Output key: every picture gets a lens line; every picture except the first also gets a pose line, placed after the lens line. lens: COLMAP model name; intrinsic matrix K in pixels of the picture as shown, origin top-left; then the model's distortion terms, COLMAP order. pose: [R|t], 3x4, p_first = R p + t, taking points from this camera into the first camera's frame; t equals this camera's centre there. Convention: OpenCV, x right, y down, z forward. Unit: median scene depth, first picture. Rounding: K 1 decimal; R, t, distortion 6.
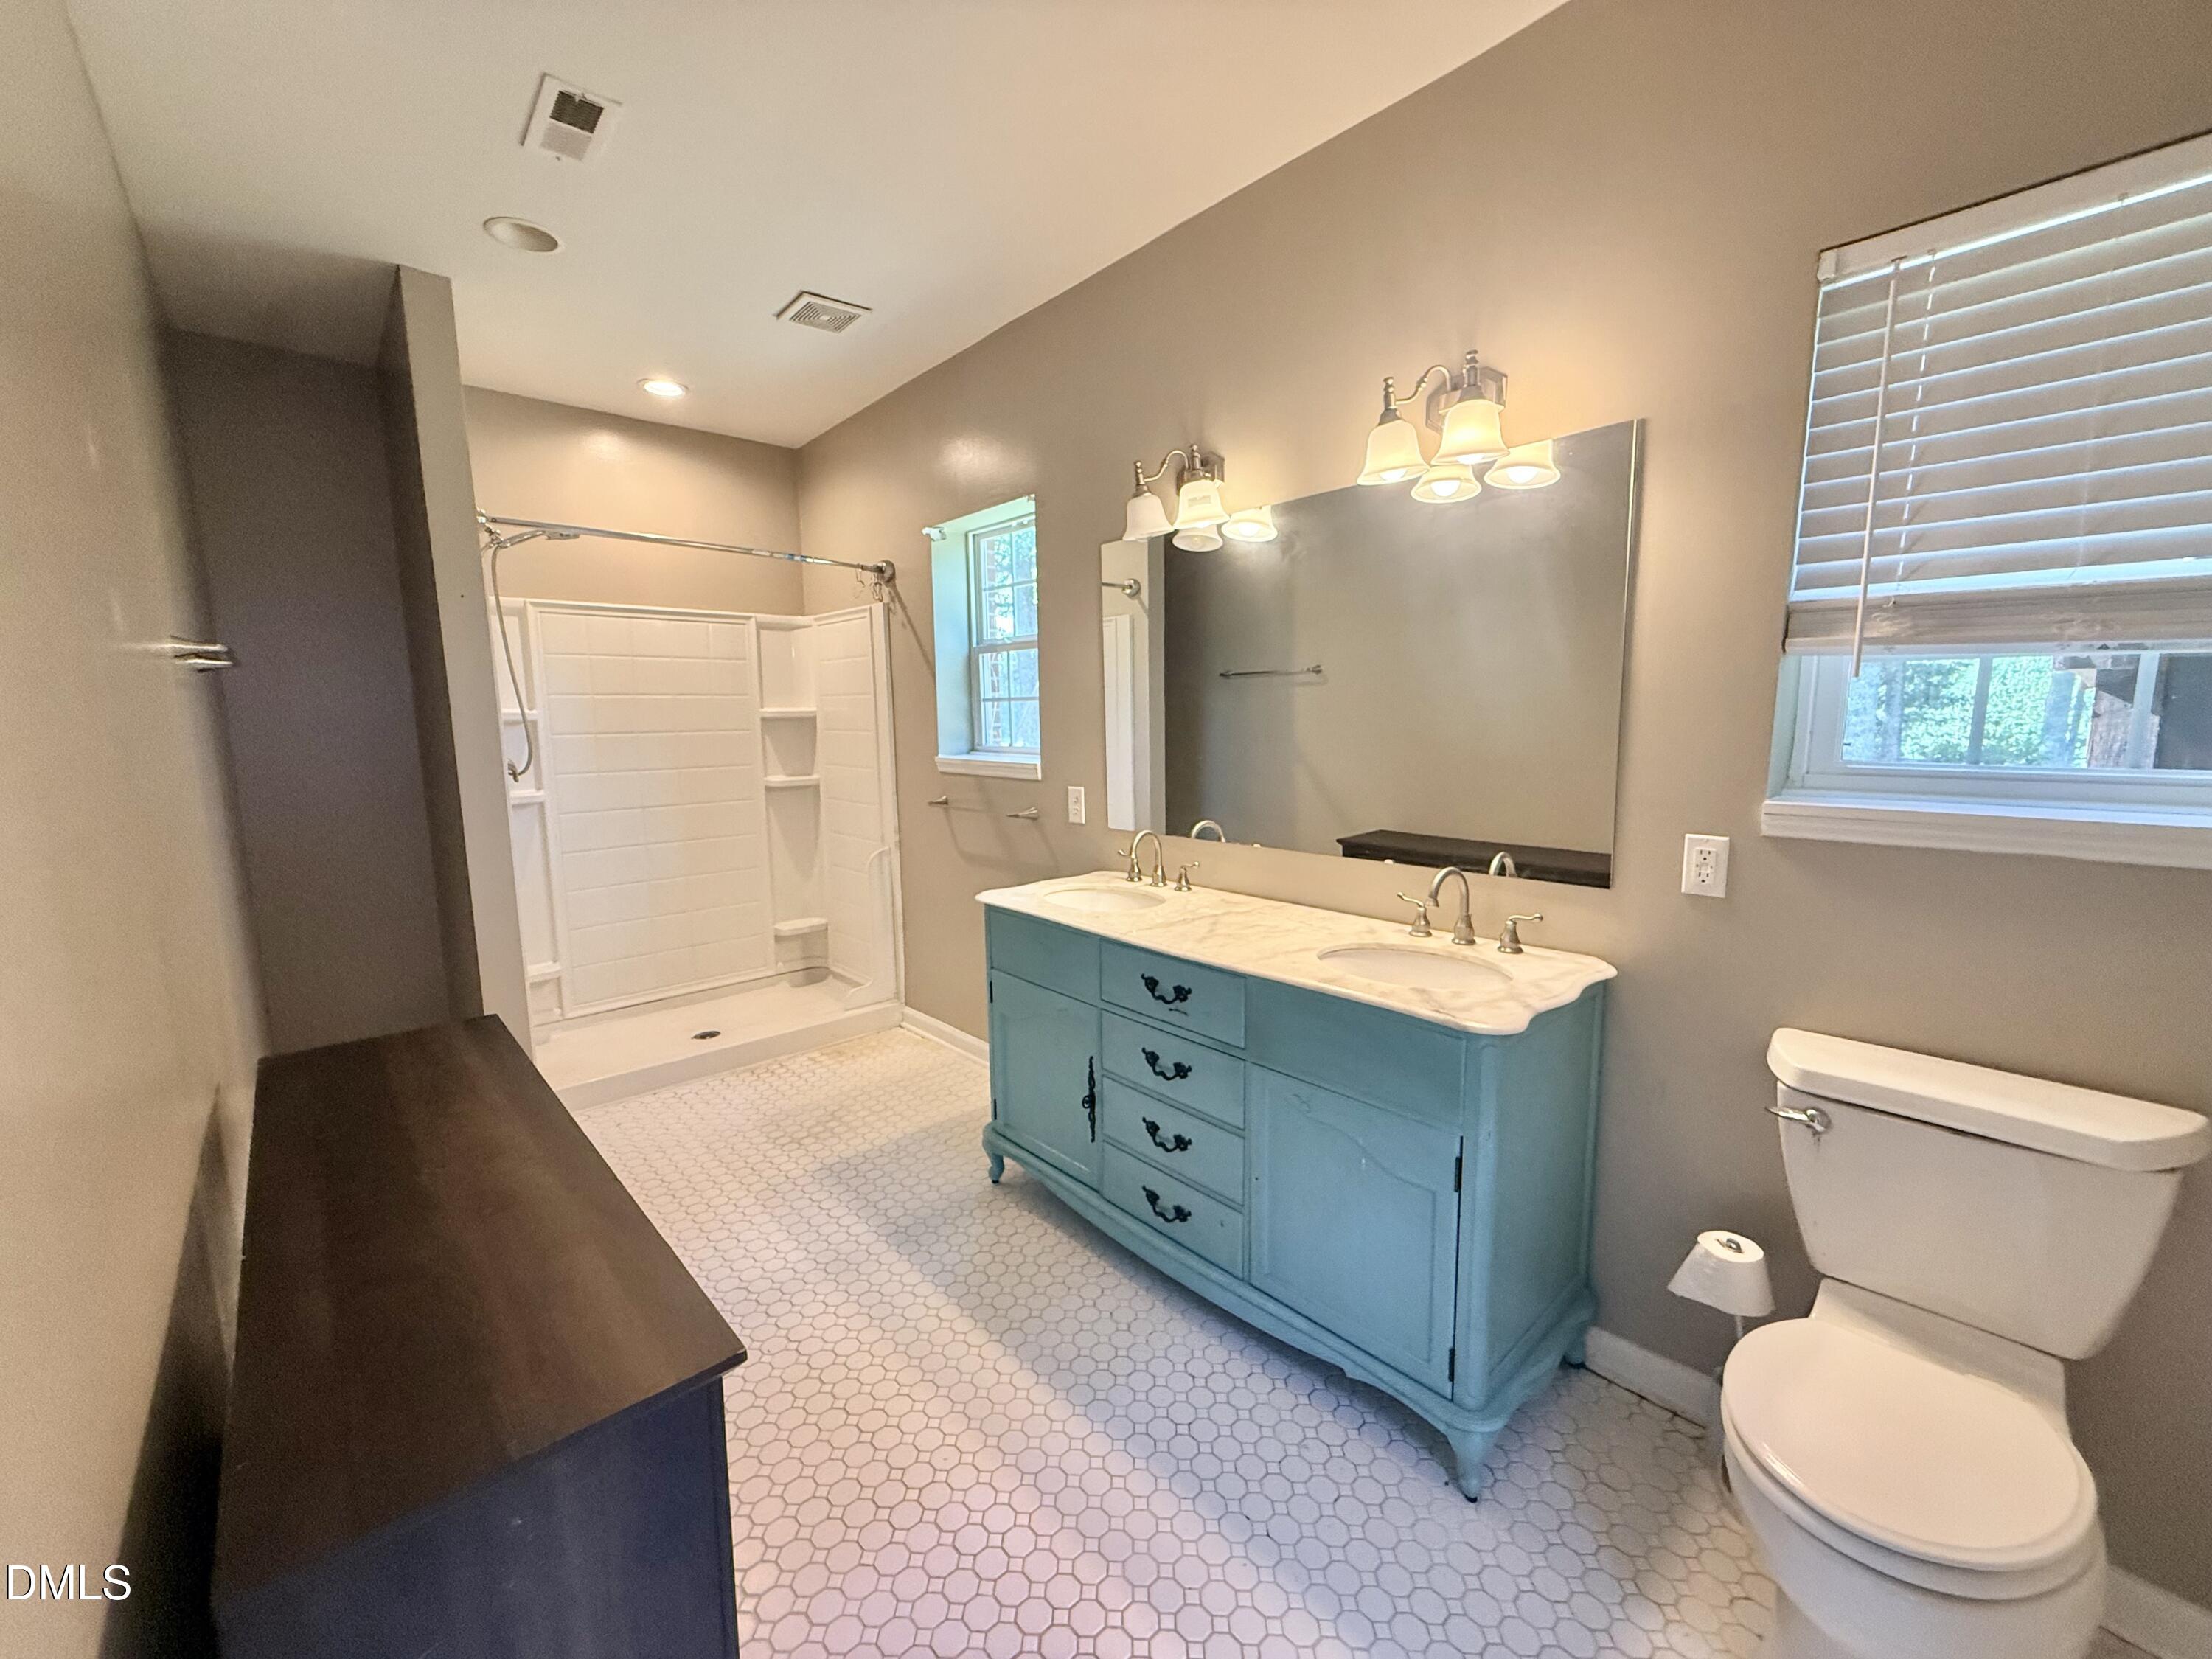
lens RADIAL K [[882.0, 0, 1106.0], [0, 882.0, 829.5], [0, 0, 1]] dist [-0.000693, -0.000014]
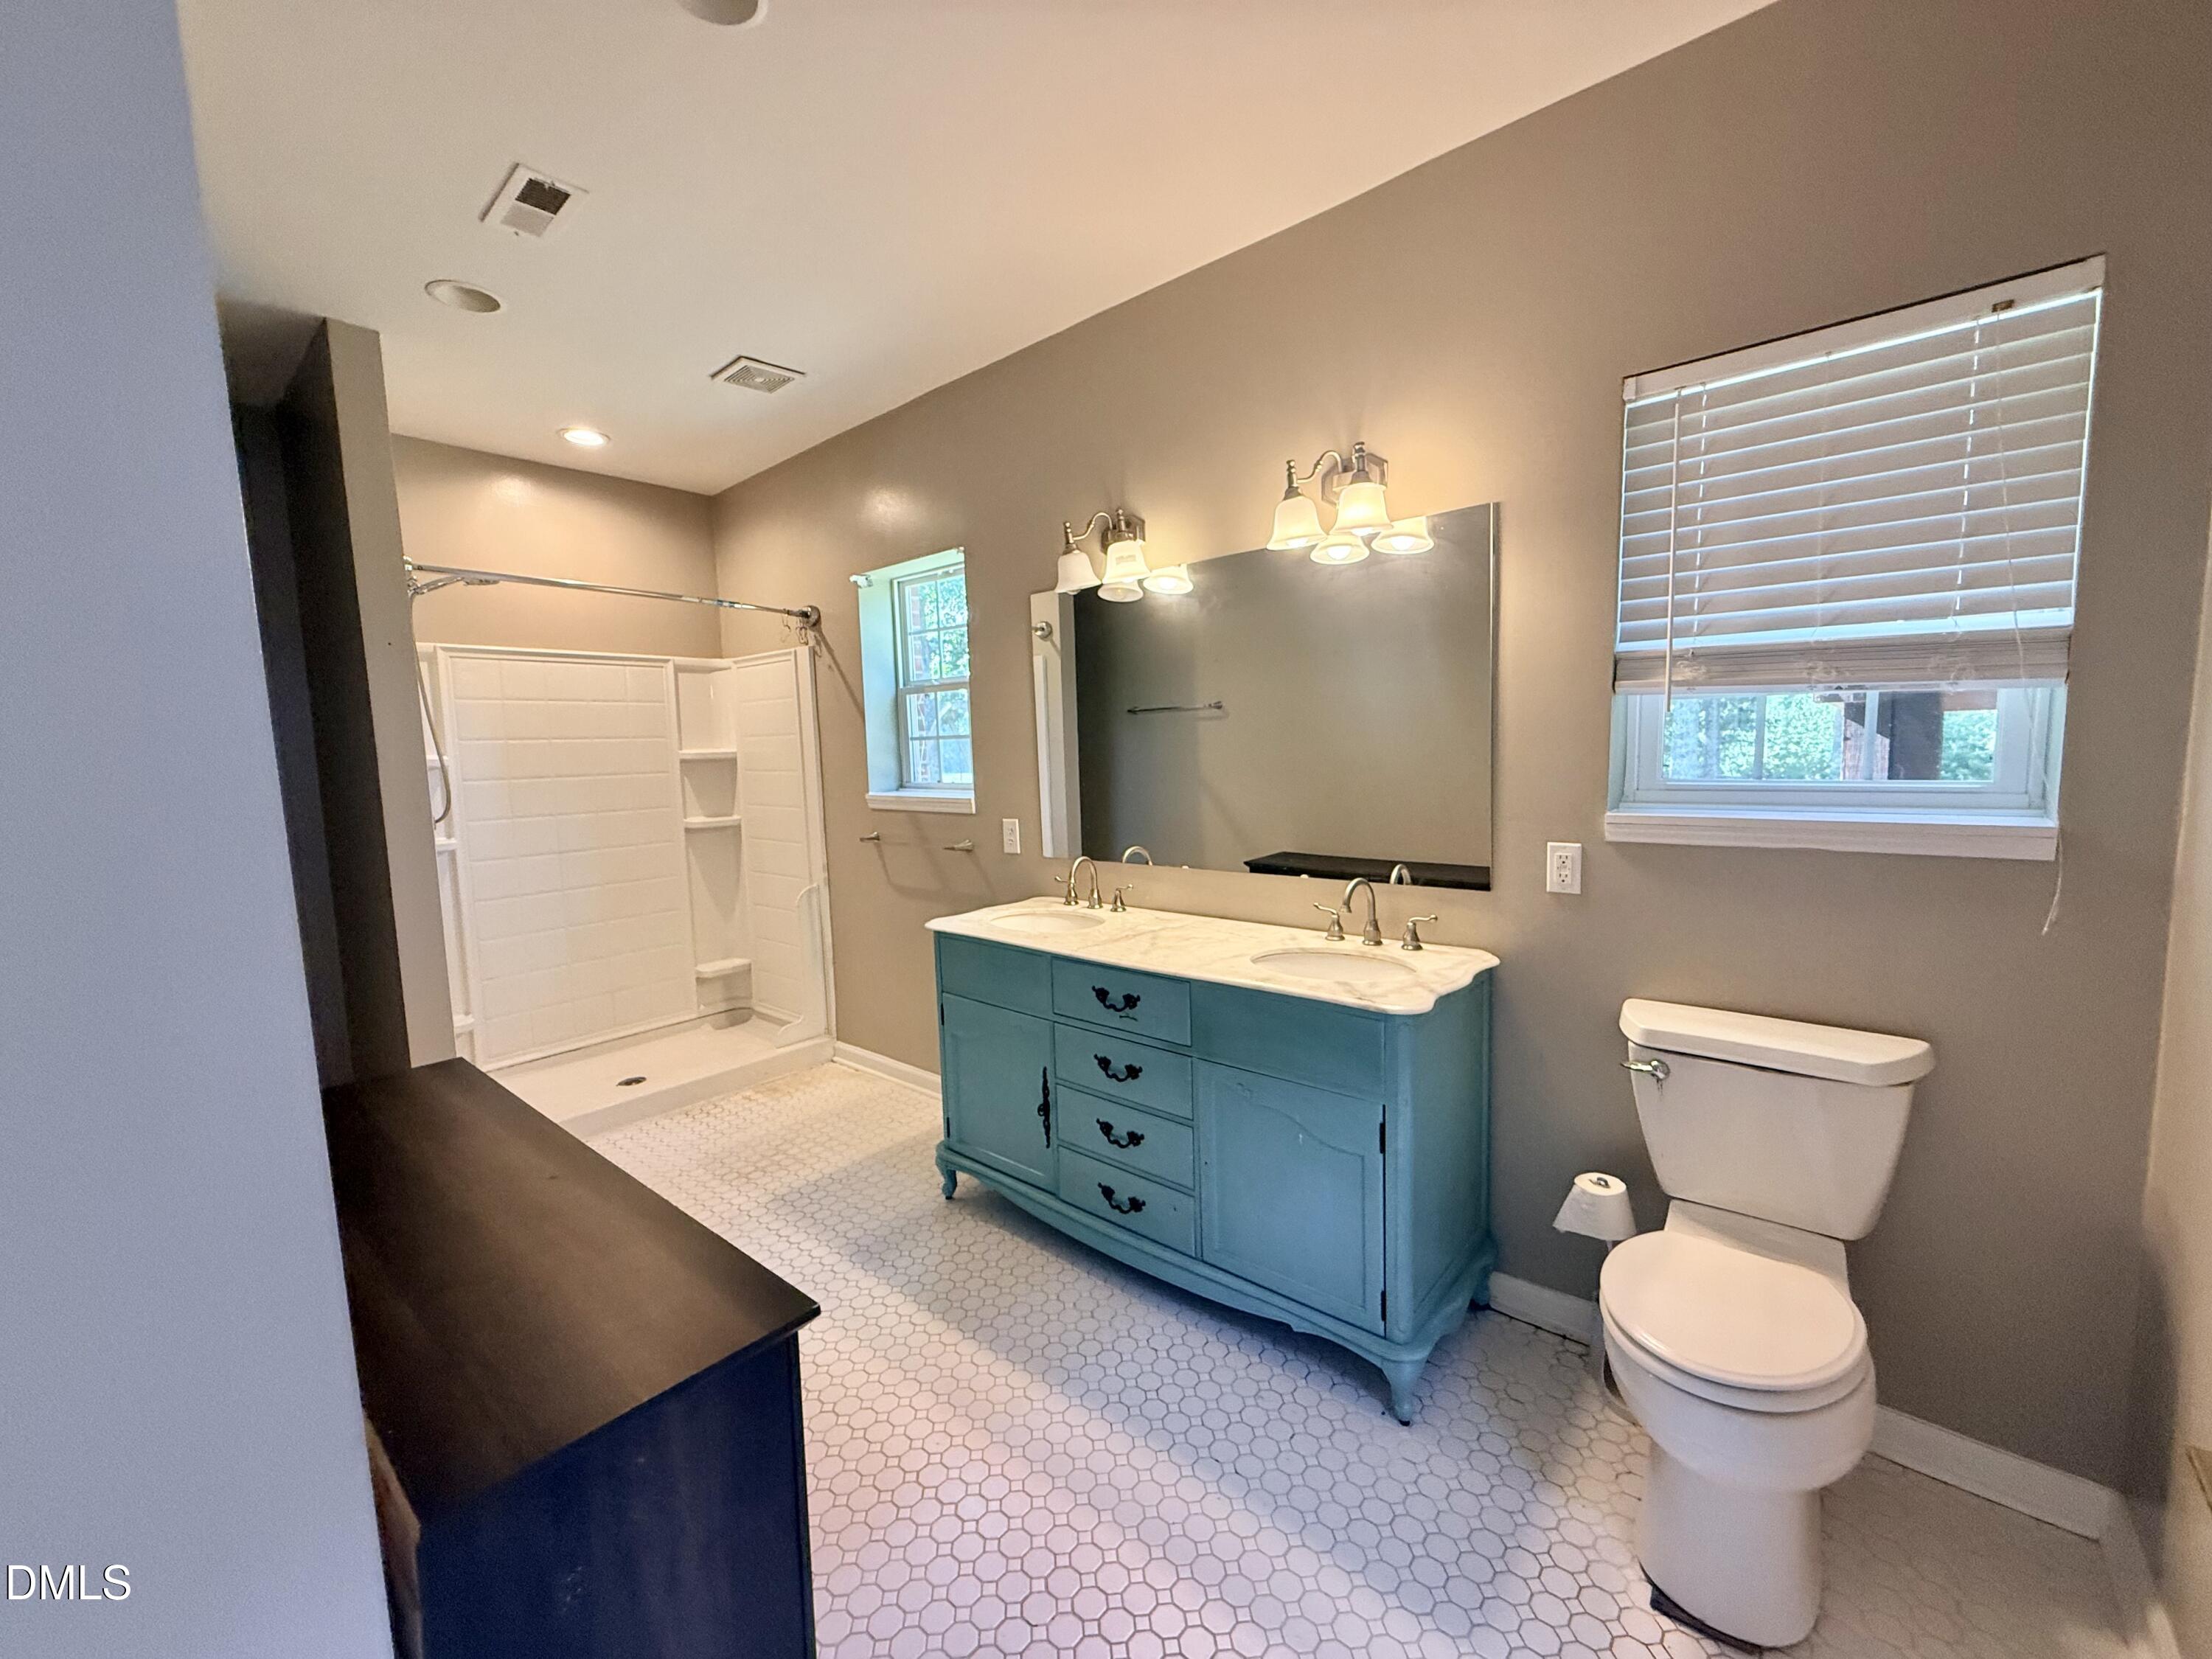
lens RADIAL K [[886.9, 0, 1106.0], [0, 886.9, 829.5], [0, 0, 1]] dist [0.000287, 0.000116]
pose [[0.991871, -0.028575, 0.123994, -0.076875], [0.033269, 0.998800, -0.035948, 0.009454], [-0.122818, 0.039781, 0.991632, -0.108512]]
